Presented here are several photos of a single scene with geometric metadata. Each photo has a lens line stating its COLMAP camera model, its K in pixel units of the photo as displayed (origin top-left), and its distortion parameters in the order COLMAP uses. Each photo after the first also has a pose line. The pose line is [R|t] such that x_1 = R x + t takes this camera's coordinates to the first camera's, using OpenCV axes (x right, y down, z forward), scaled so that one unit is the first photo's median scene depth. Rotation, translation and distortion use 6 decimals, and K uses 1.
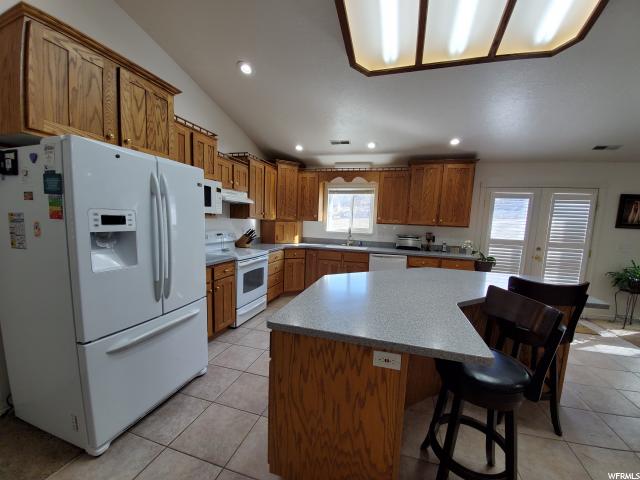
lens RADIAL K [[256.1, 0, 319.4], [0, 256.1, 246.6], [0, 0, 1]] dist [-0.014995, -0.001847]
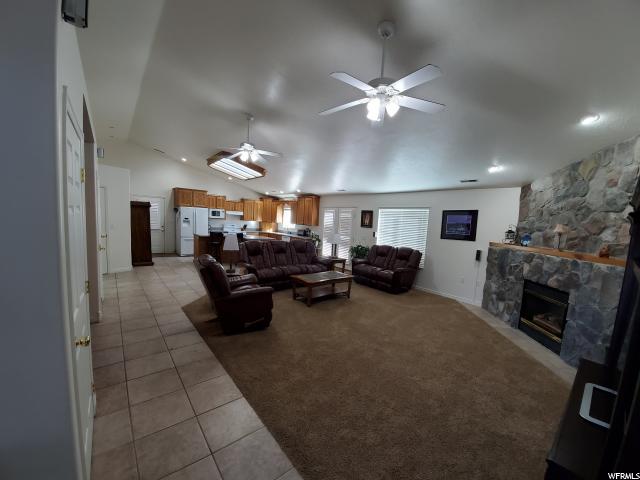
lens RADIAL K [[256.1, 0, 321.8], [0, 256.1, 247.6], [0, 0, 1]] dist [-0.014995, -0.001847]
pose [[0.824238, 0.072819, -0.561542, 2.475630], [-0.090596, 0.995880, -0.003835, 0.149076], [0.558949, 0.054035, 0.827439, -1.033781]]
